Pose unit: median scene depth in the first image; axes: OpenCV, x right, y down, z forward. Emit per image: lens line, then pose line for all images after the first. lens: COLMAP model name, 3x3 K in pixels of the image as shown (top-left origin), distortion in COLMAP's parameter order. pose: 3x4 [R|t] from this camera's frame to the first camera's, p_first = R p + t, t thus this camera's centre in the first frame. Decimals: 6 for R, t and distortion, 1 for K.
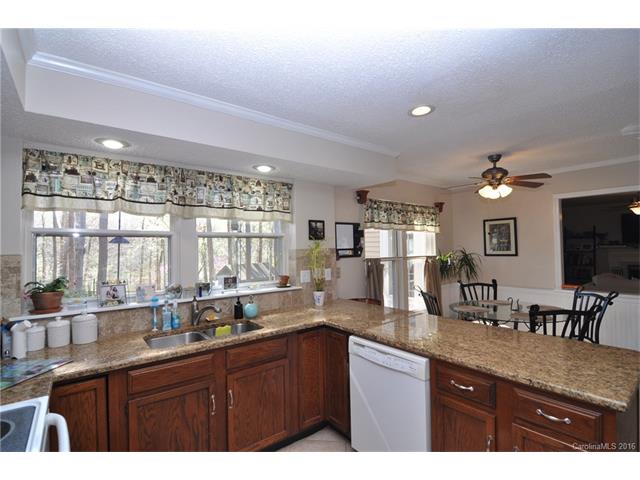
lens RADIAL K [[310.0, 0, 319.8], [0, 310.0, 241.3], [0, 0, 1]] dist [0.002070, 0.000090]
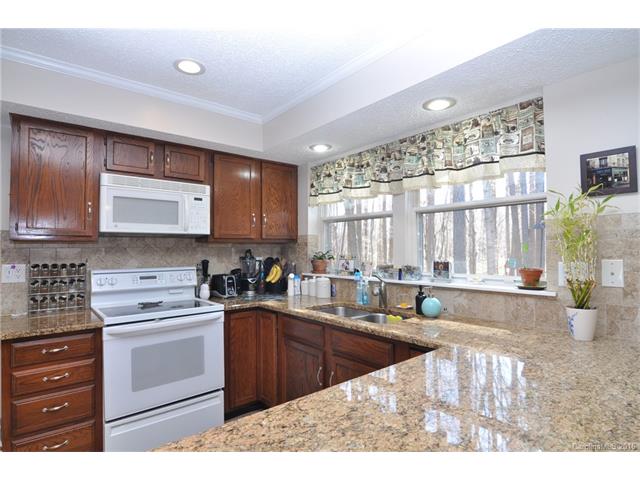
lens RADIAL K [[349.1, 0, 319.5], [0, 349.1, 241.1], [0, 0, 1]] dist [-0.001487, -0.000390]
pose [[0.013220, -0.016511, -0.999776, 0.587304], [0.021343, 0.999641, -0.016226, 0.074568], [0.999685, -0.021123, 0.013568, 0.716991]]
